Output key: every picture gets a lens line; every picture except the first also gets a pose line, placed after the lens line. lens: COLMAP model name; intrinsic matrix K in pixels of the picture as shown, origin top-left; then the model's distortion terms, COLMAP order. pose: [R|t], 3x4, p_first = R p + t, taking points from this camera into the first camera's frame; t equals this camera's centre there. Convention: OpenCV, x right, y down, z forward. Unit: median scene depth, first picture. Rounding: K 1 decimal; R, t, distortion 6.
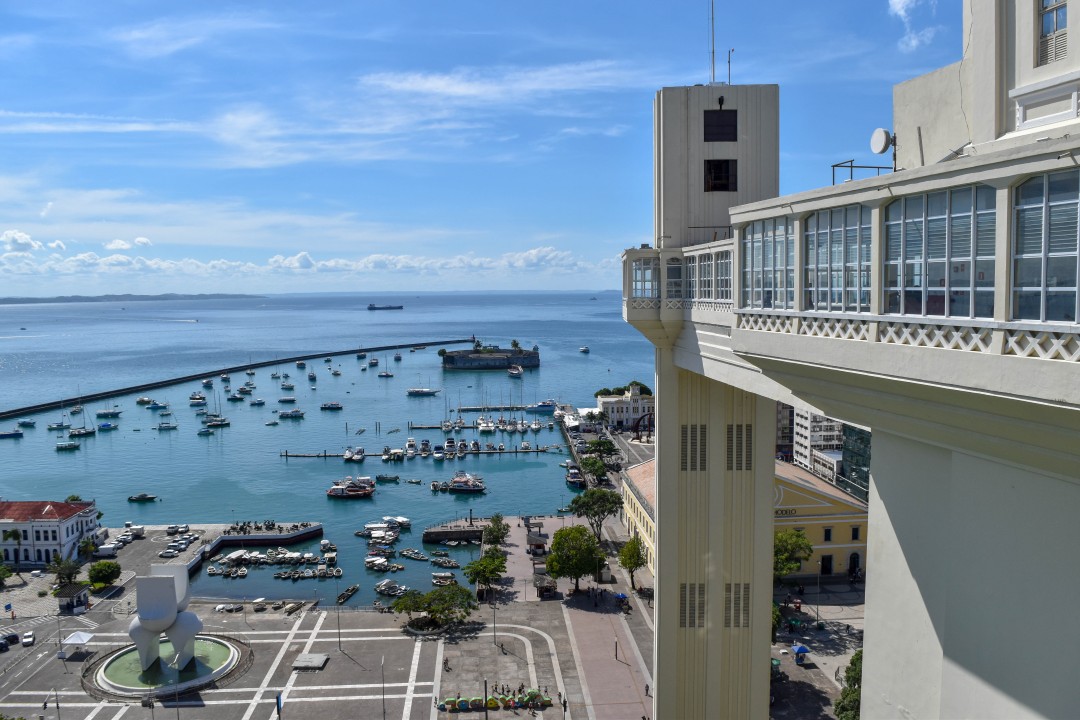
lens RADIAL K [[829.2, 0, 539.7], [0, 829.2, 377.3], [0, 0, 1]] dist [-0.051635, -0.036802]
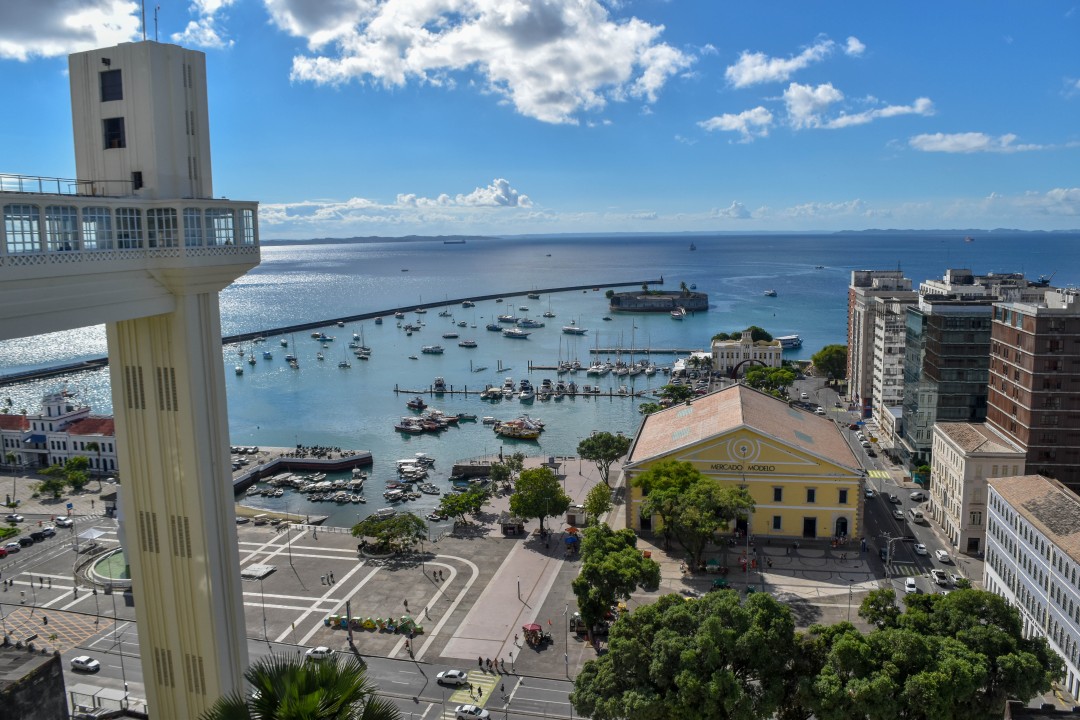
lens RADIAL K [[834.6, 0, 540.0], [0, 834.6, 360.0], [0, 0, 1]] dist [-0.070102, -0.003933]
pose [[0.962109, 0.029595, -0.271054, 0.309518], [-0.016239, 0.998547, 0.051387, -0.003042], [0.272181, -0.045038, 0.961192, 0.032399]]
